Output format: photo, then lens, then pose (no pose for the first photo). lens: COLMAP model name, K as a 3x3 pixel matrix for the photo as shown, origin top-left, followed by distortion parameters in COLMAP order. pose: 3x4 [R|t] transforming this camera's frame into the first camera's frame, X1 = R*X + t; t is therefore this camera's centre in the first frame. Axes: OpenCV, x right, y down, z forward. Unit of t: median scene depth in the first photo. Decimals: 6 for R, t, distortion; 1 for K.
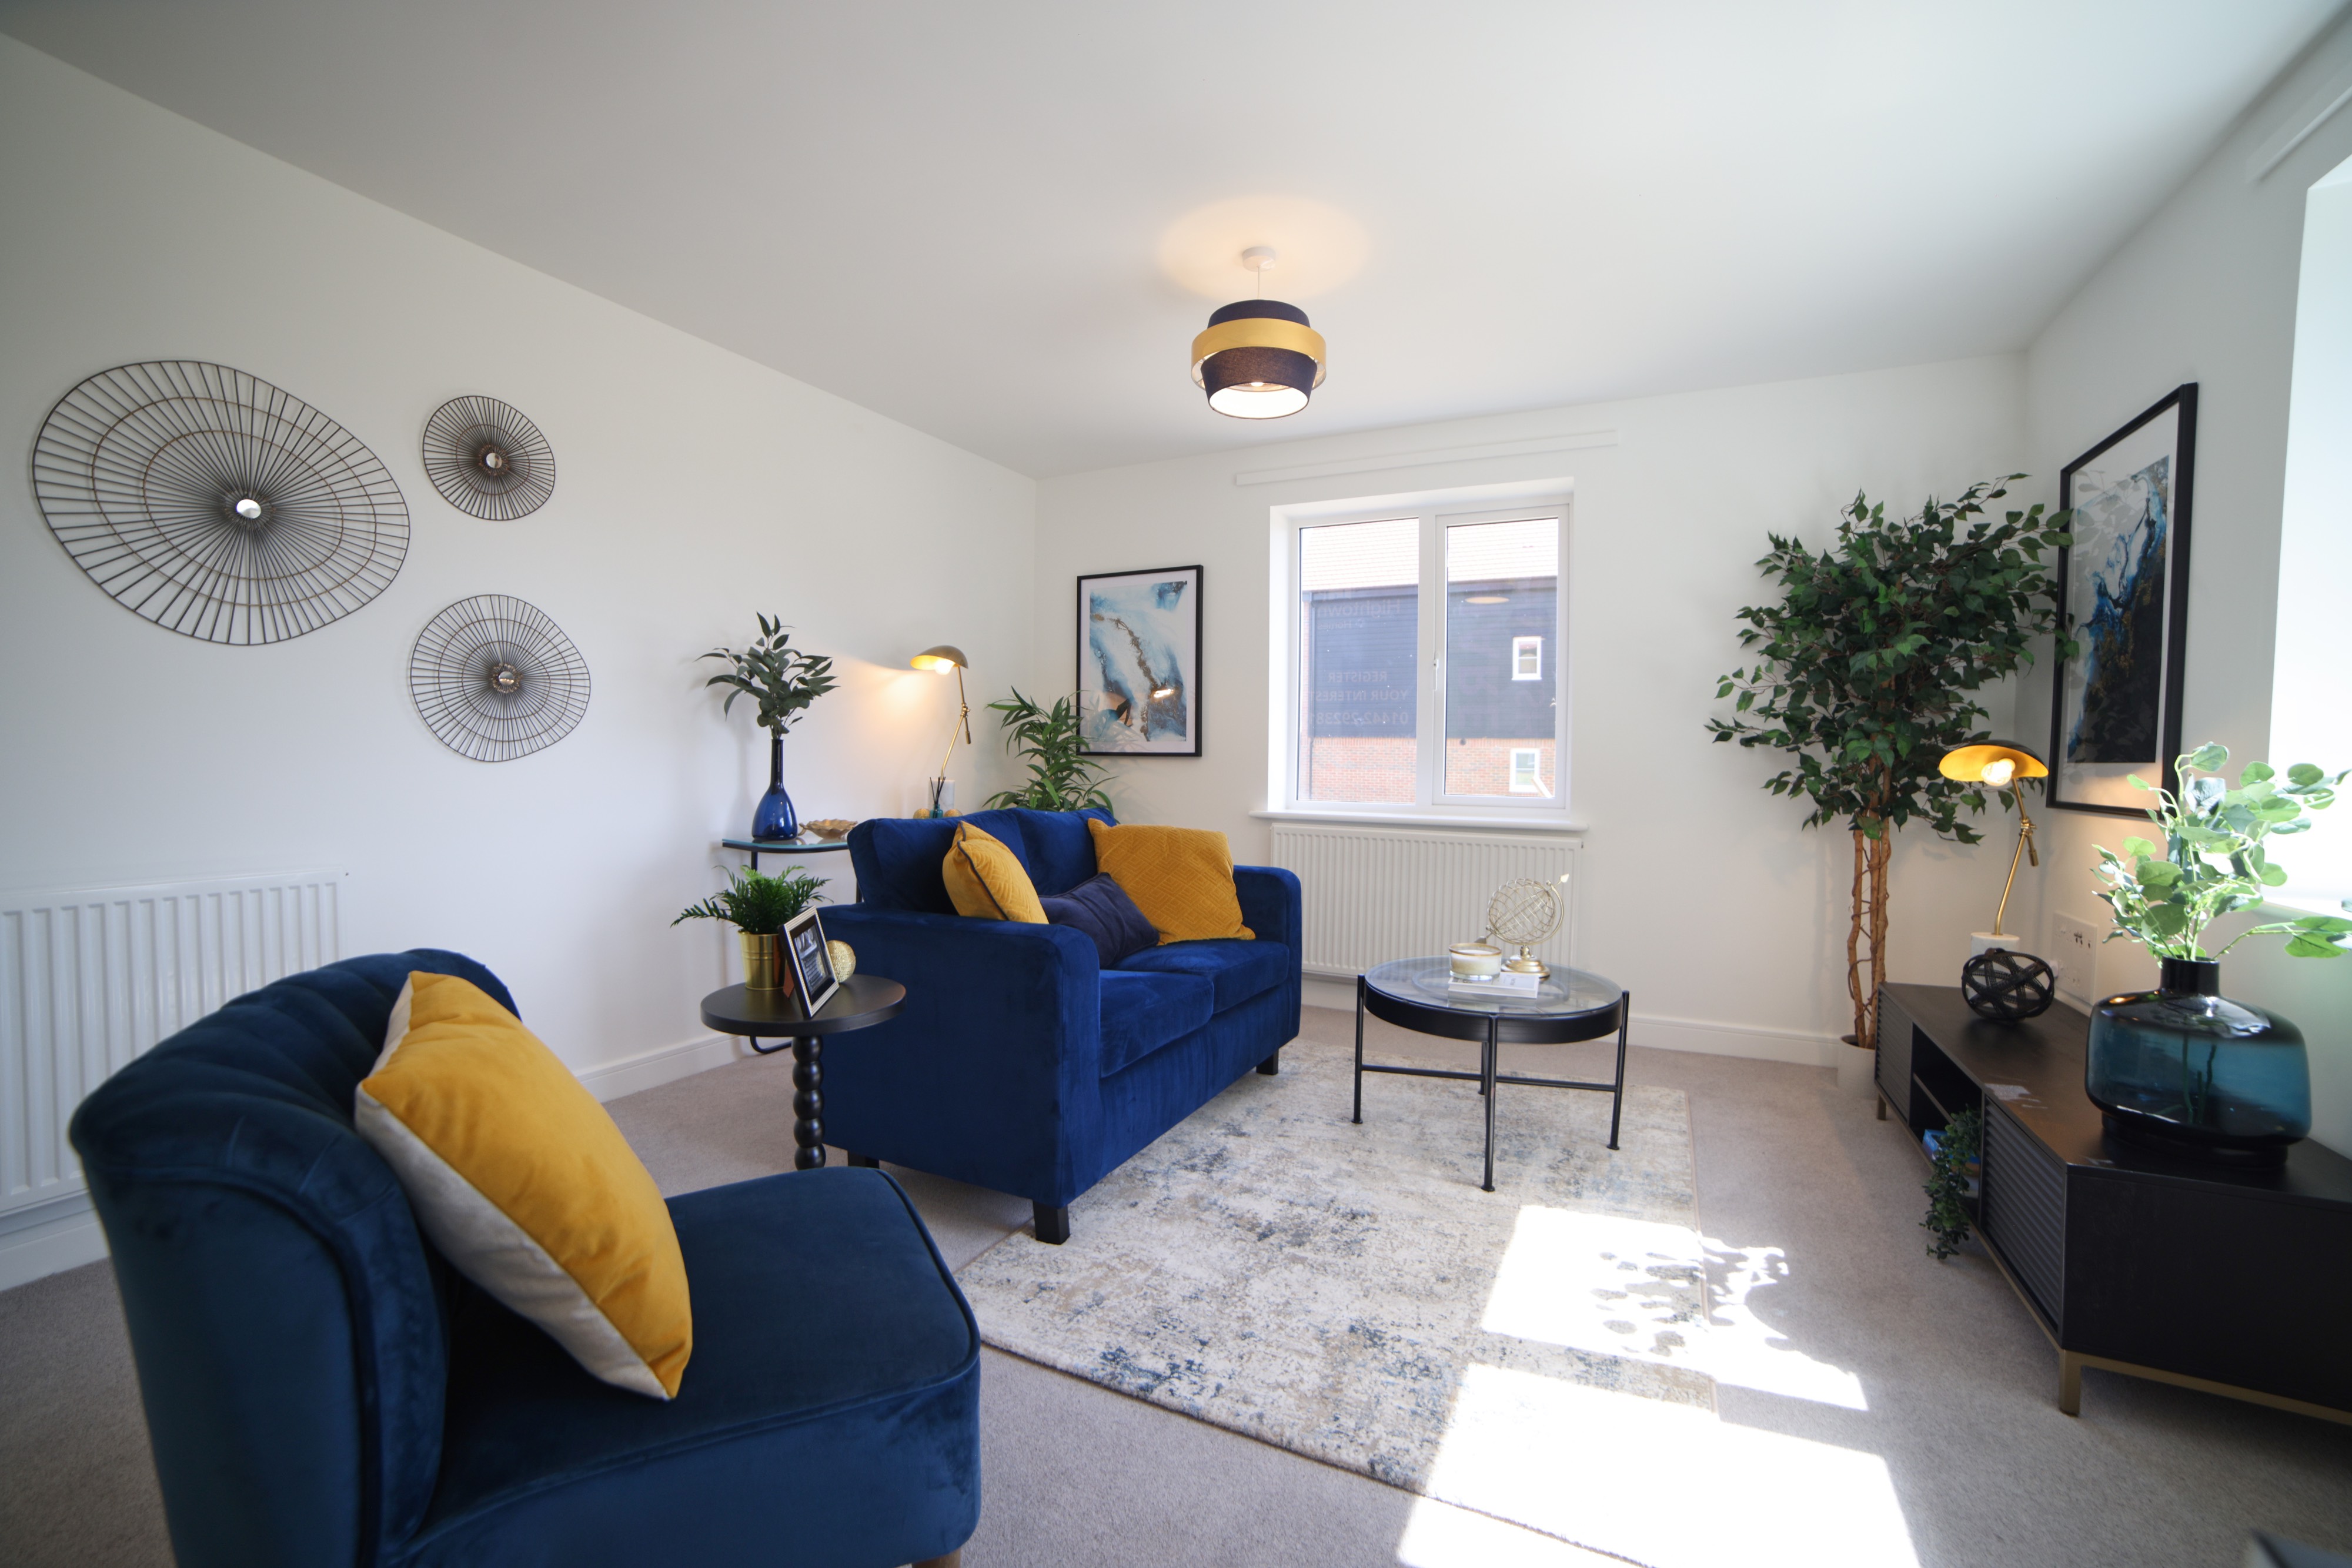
lens RADIAL K [[983.1, 0, 1176.8], [0, 983.1, 746.1], [0, 0, 1]] dist [-0.000827, -0.000048]
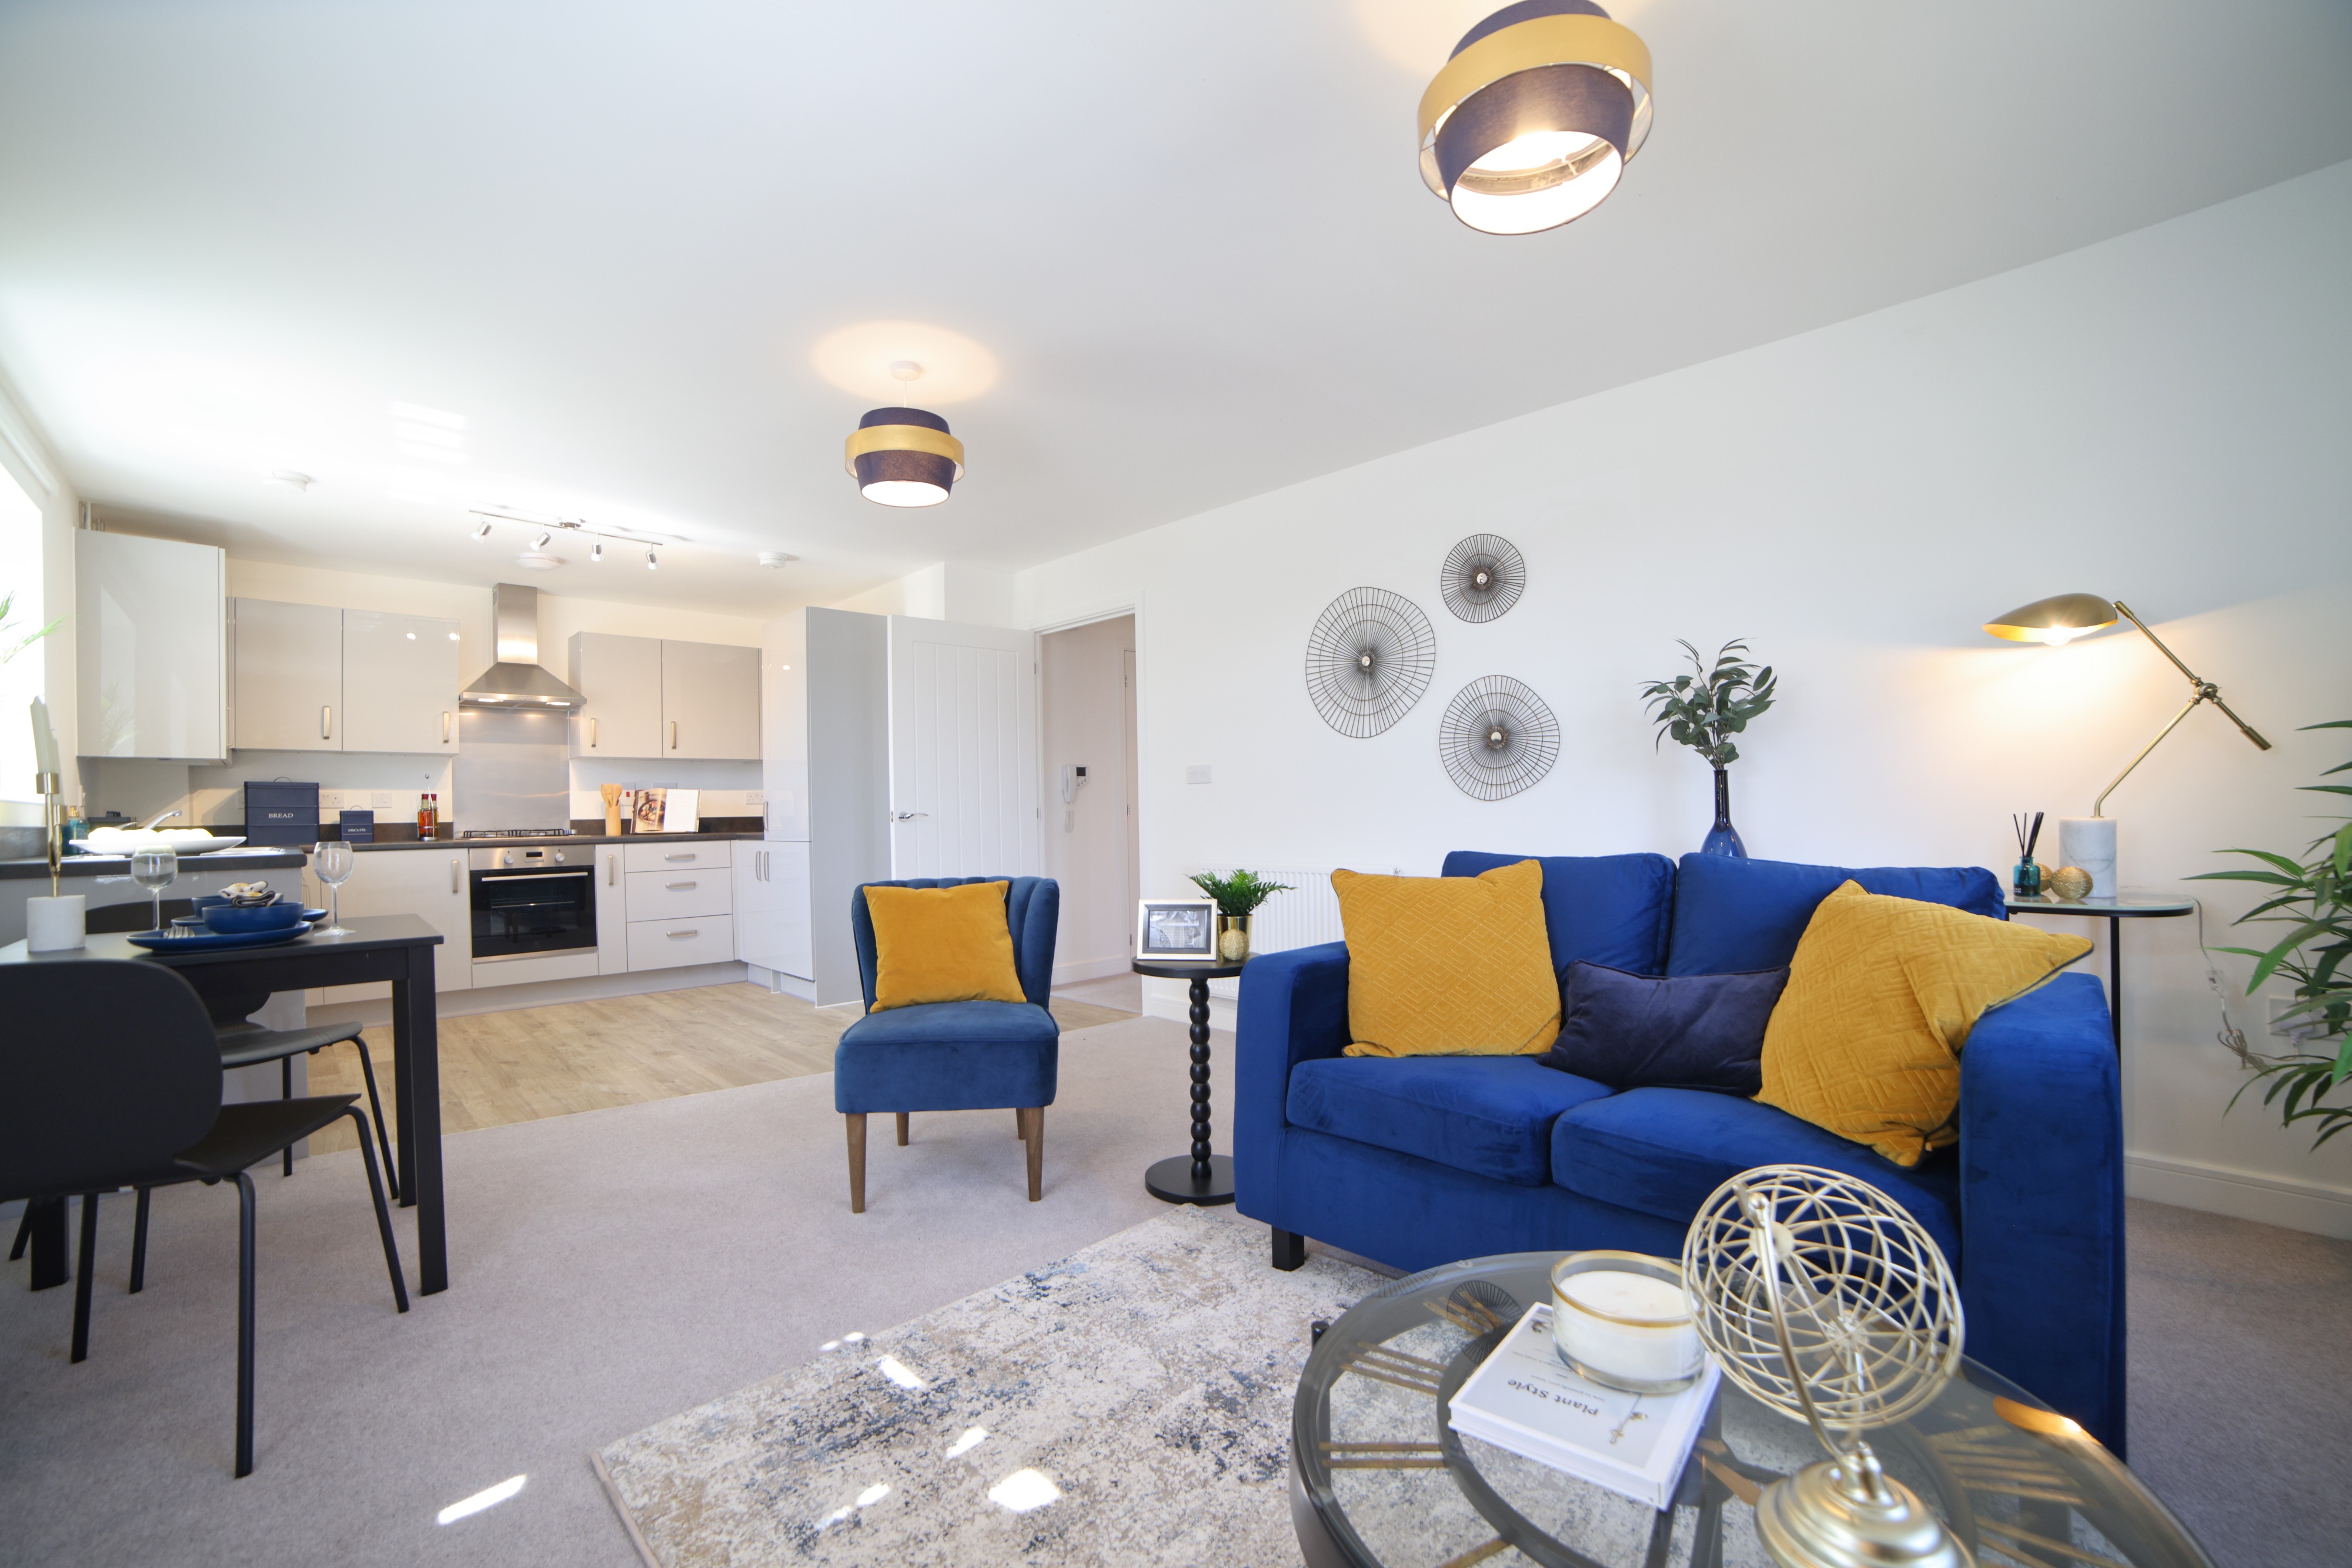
lens RADIAL K [[1013.8, 0, 1176.0], [0, 1013.8, 784.0], [0, 0, 1]] dist [-0.000655, -0.000047]
pose [[-0.317963, -0.036621, -0.947396, 0.862113], [0.011661, 0.999027, -0.042530, 0.054748], [0.948032, -0.024571, -0.317226, 1.179603]]
